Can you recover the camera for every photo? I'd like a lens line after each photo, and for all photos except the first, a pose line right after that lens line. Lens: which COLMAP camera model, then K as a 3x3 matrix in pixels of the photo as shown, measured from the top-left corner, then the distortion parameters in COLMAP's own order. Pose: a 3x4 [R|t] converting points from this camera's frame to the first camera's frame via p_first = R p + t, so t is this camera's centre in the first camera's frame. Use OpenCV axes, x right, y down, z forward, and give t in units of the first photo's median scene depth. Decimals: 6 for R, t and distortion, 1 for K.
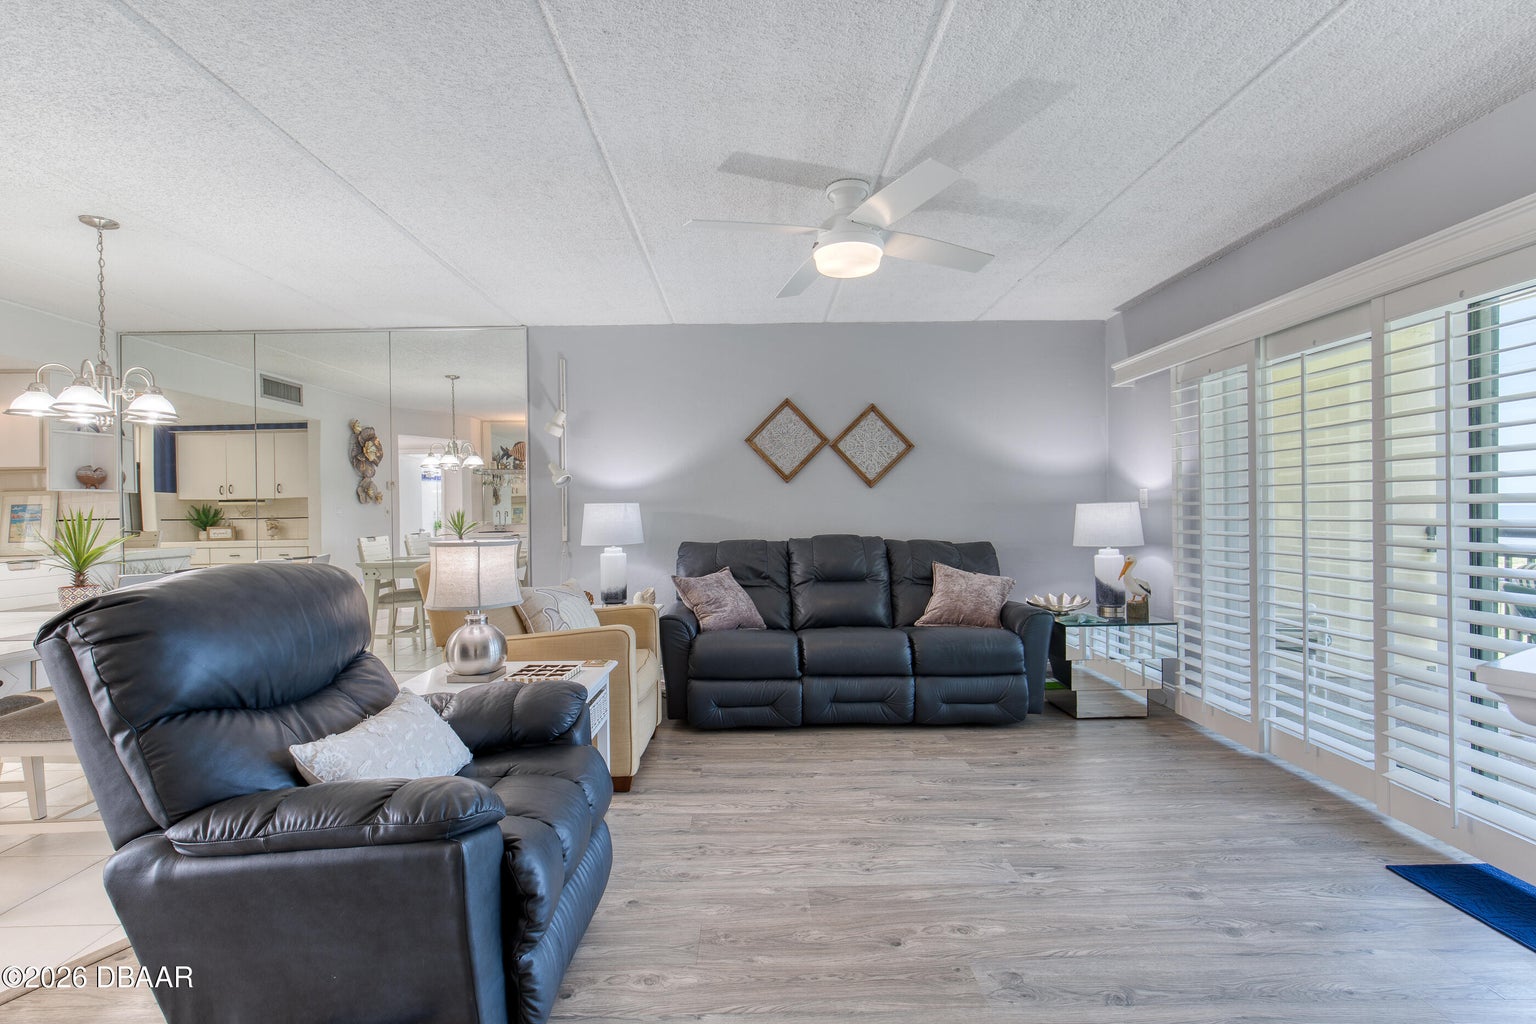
lens RADIAL K [[703.4, 0, 769.2], [0, 703.4, 507.8], [0, 0, 1]] dist [0.000644, 0.000035]
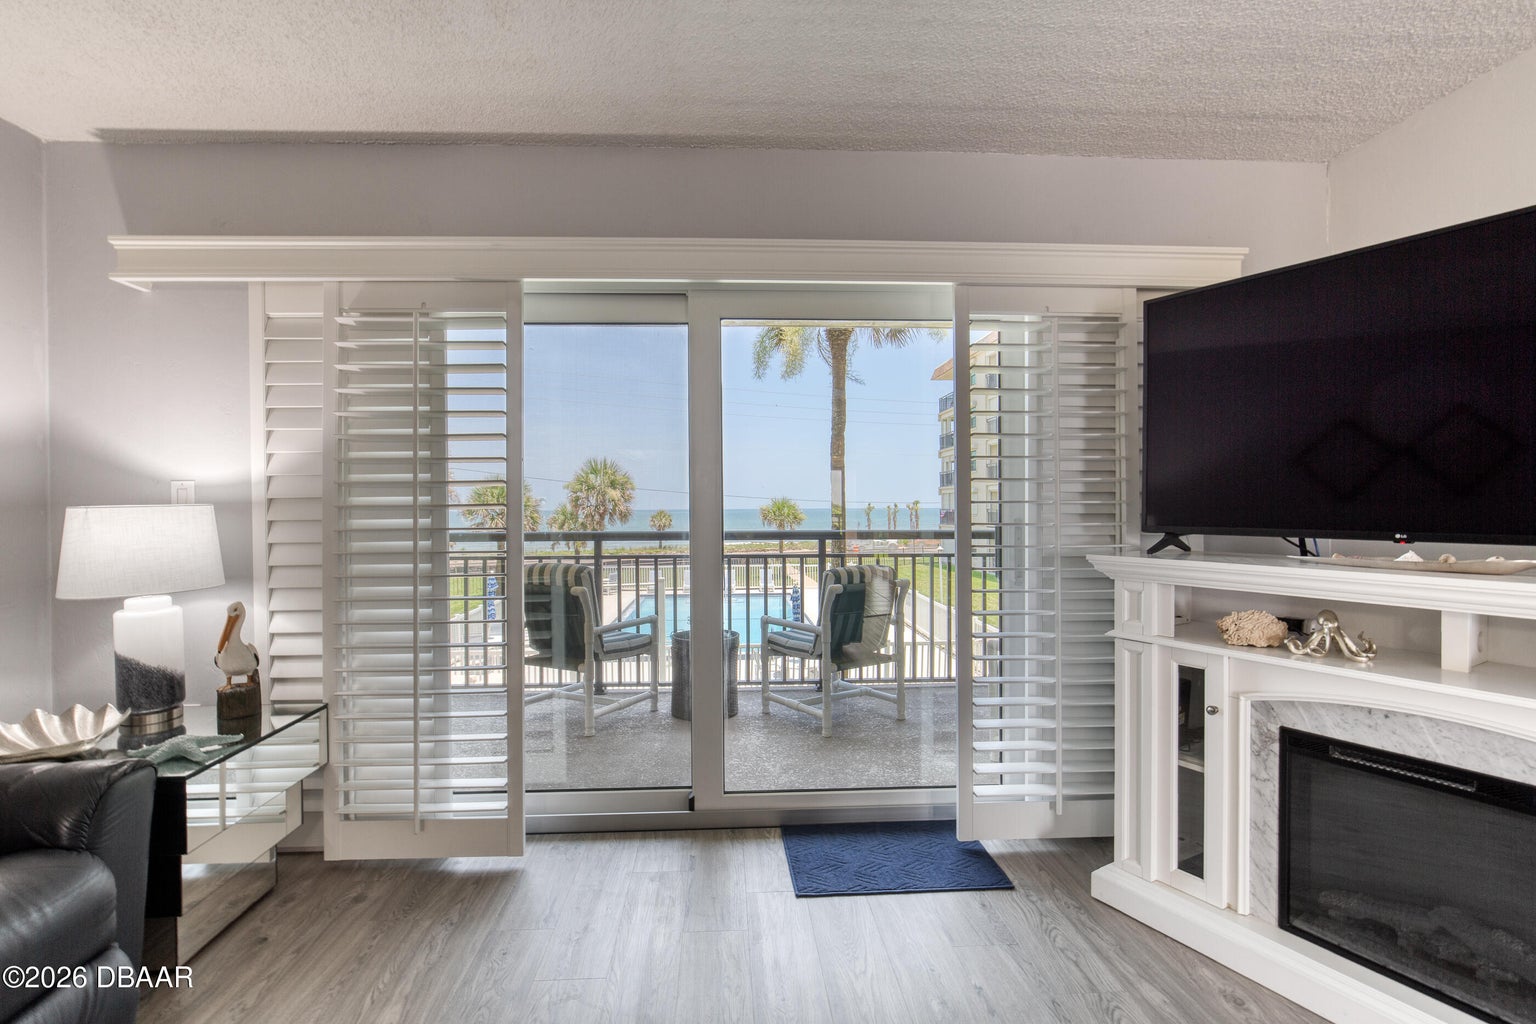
lens RADIAL K [[698.8, 0, 761.4], [0, 698.8, 515.3], [0, 0, 1]] dist [-0.000654, -0.000199]
pose [[-0.022007, 0.007403, 0.999730, -0.026889], [0.010420, 0.999920, -0.007175, 0.007168], [-0.999704, 0.010259, -0.022083, 0.581269]]
